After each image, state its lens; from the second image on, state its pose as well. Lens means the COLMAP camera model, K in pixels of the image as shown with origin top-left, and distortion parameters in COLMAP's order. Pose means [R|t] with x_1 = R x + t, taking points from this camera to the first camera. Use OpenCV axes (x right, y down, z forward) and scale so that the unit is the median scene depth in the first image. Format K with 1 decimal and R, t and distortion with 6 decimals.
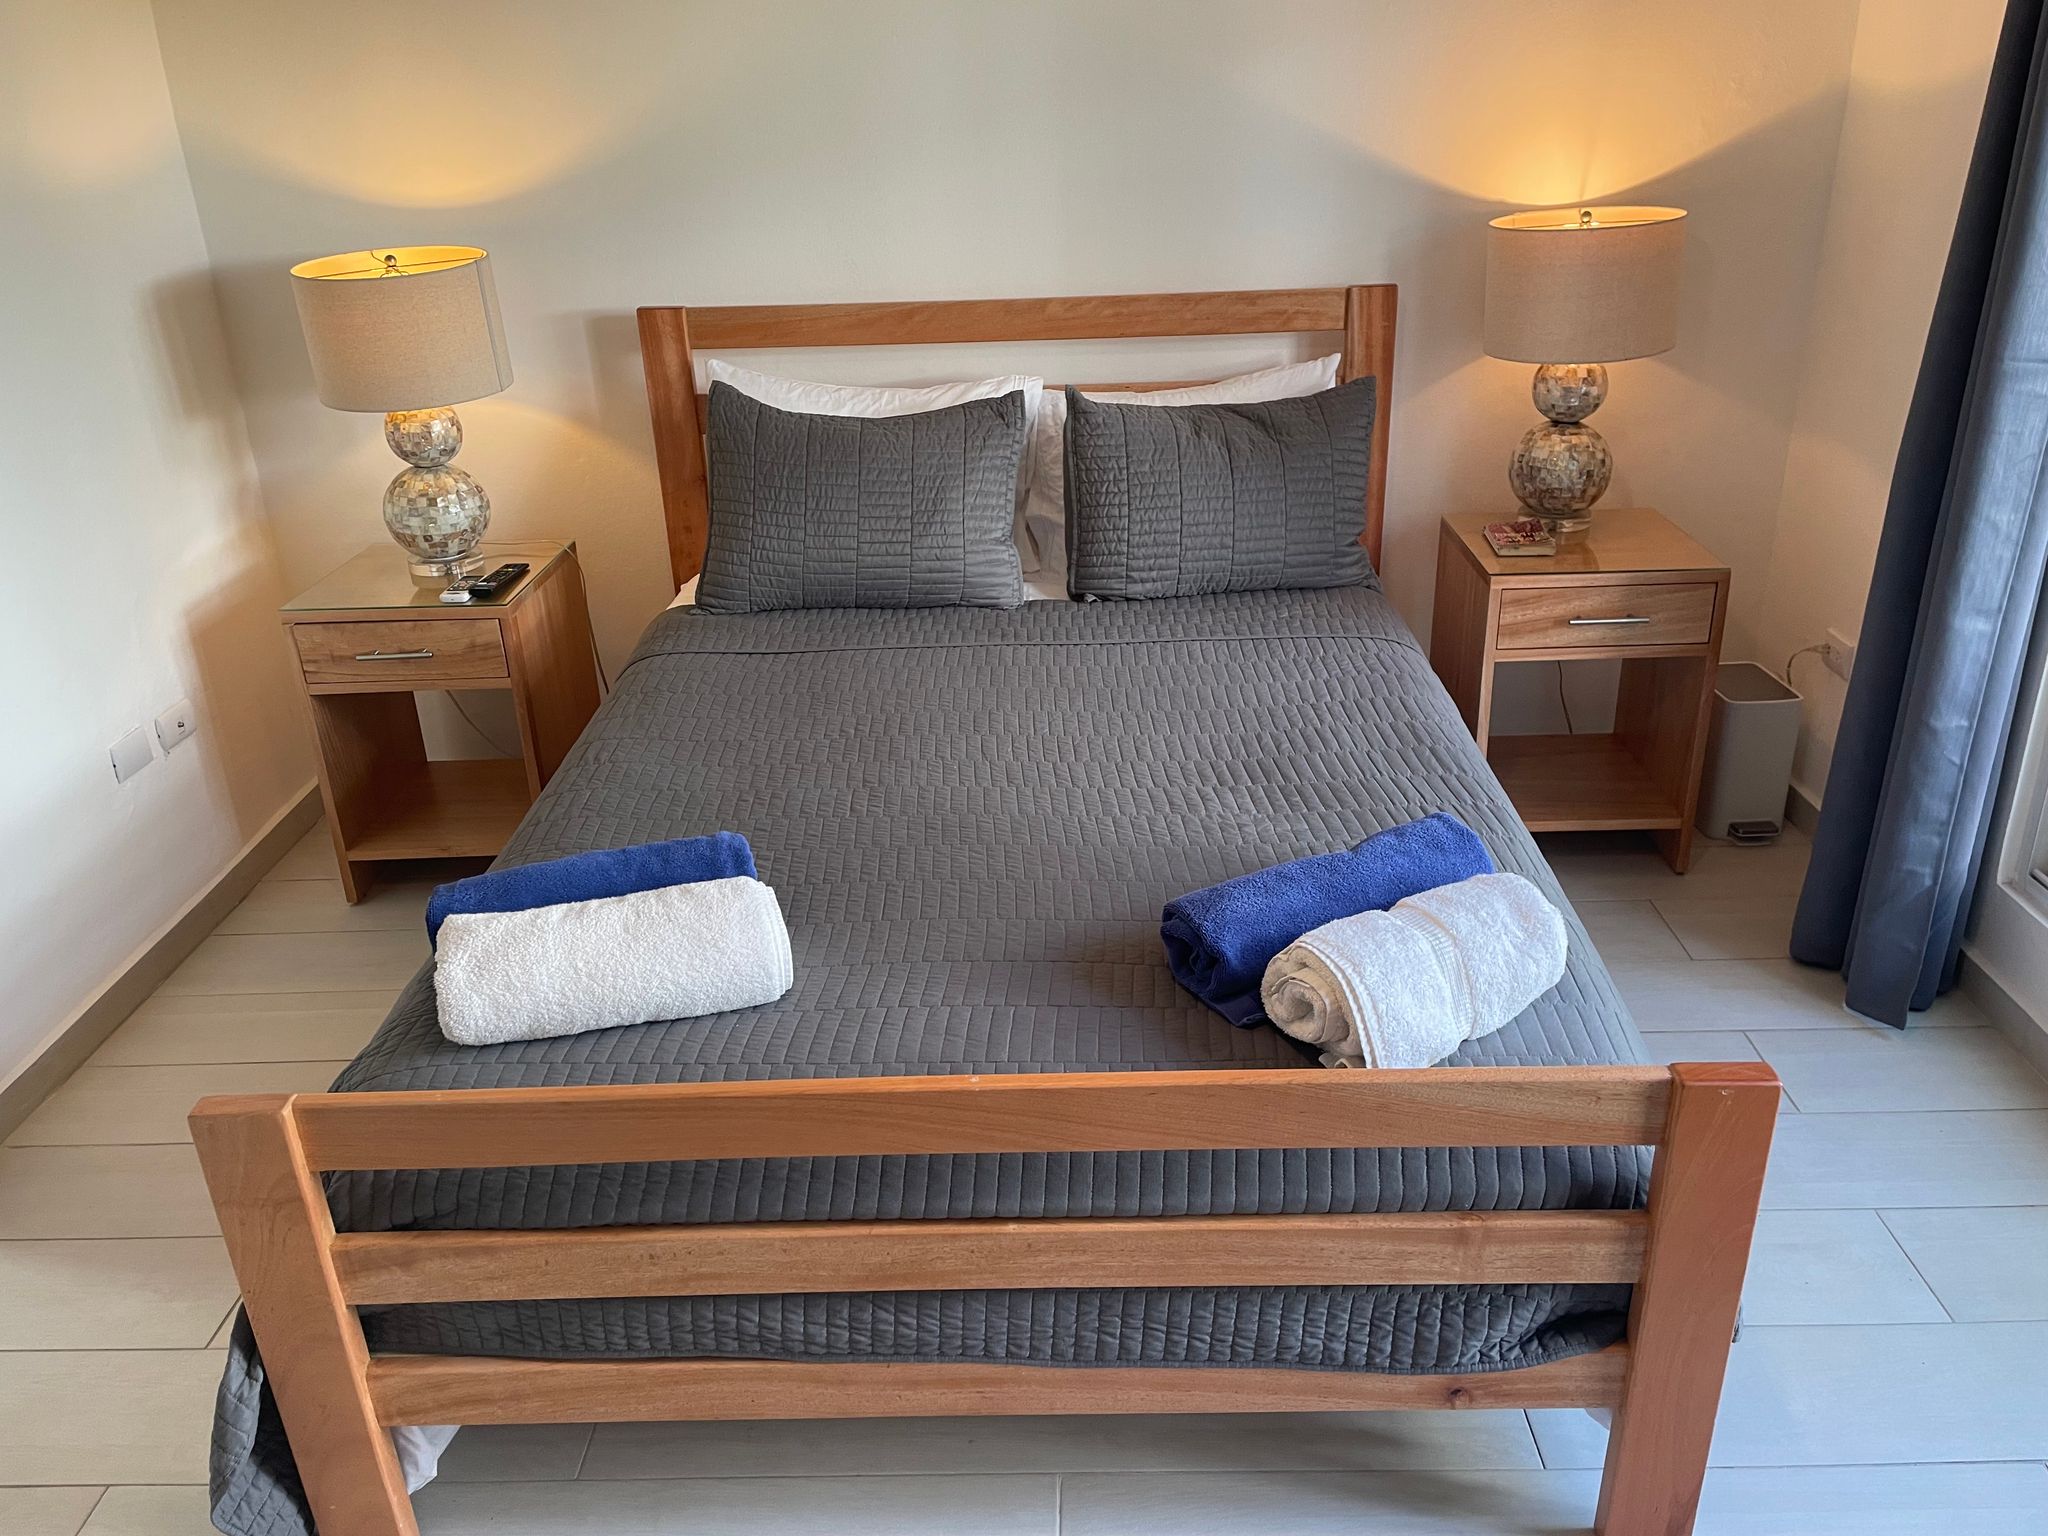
lens RADIAL K [[1529.4, 0, 1024.0], [0, 1529.4, 768.0], [0, 0, 1]] dist [0.085030, -0.110142]
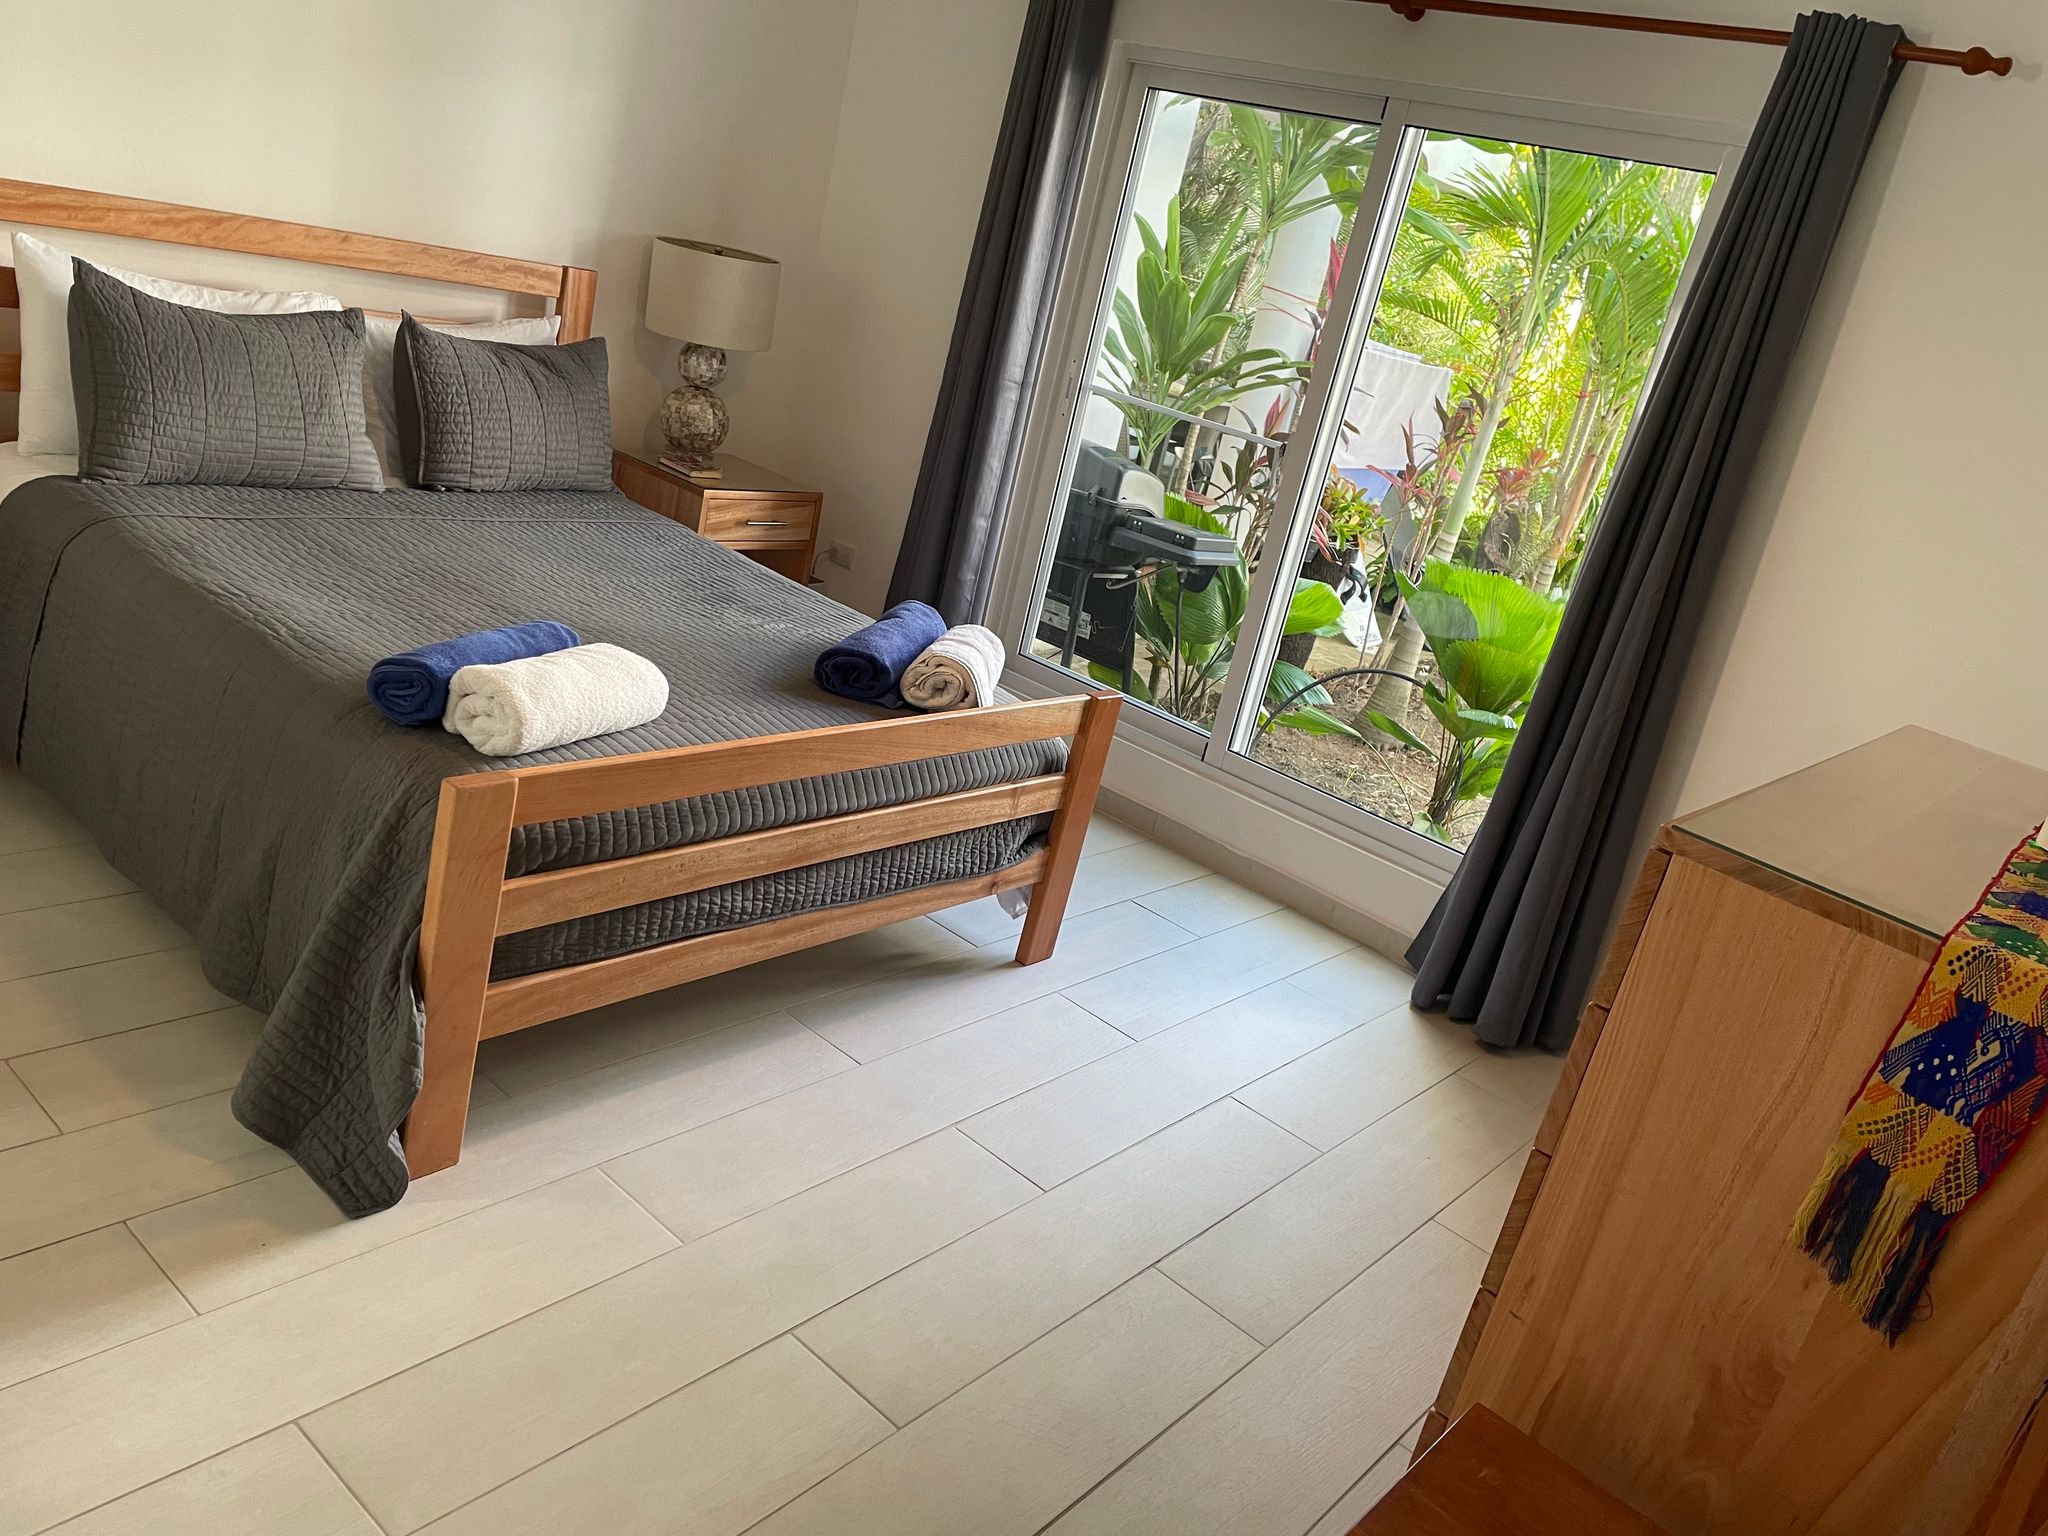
lens RADIAL K [[1529.4, 0, 1024.0], [0, 1529.4, 768.0], [0, 0, 1]] dist [0.085030, -0.110142]
pose [[0.615171, -0.089782, 0.783265, -0.673545], [0.083583, 0.995323, 0.048443, 0.093283], [-0.783951, 0.035667, 0.619798, -0.130890]]
